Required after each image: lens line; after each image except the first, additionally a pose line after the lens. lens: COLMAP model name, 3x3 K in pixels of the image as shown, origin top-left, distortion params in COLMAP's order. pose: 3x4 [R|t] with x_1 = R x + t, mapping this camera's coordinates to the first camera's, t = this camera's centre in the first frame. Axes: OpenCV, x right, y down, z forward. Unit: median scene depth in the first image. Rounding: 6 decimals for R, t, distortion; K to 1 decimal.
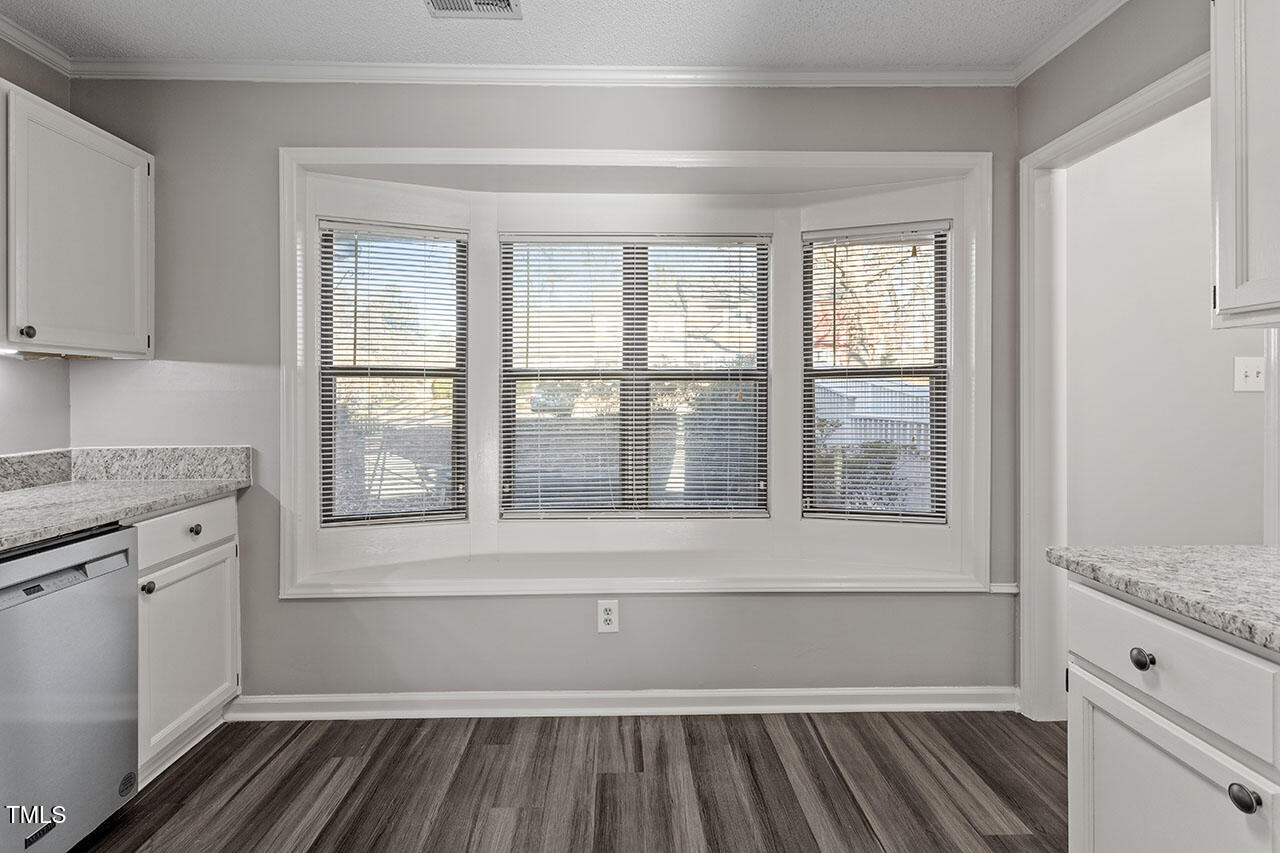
lens RADIAL K [[634.7, 0, 636.0], [0, 634.7, 390.6], [0, 0, 1]] dist [-0.000142, 0.000010]
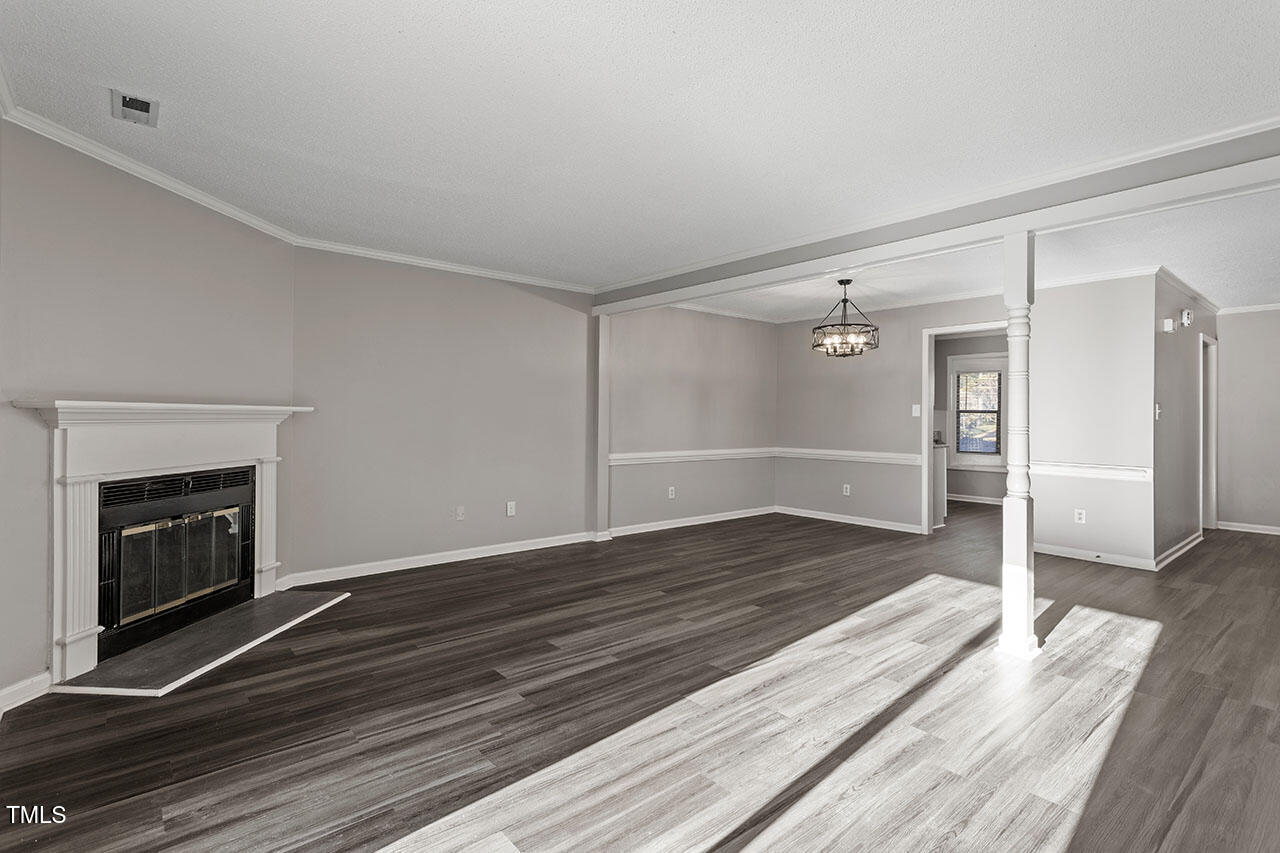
lens RADIAL K [[604.9, 0, 633.6], [0, 604.9, 416.1], [0, 0, 1]] dist [0.001879, 0.000223]
pose [[0.618437, 0.004675, -0.785820, 1.051622], [-0.005377, 0.999984, 0.001718, -0.000080], [0.785816, 0.003163, 0.618453, -2.516072]]
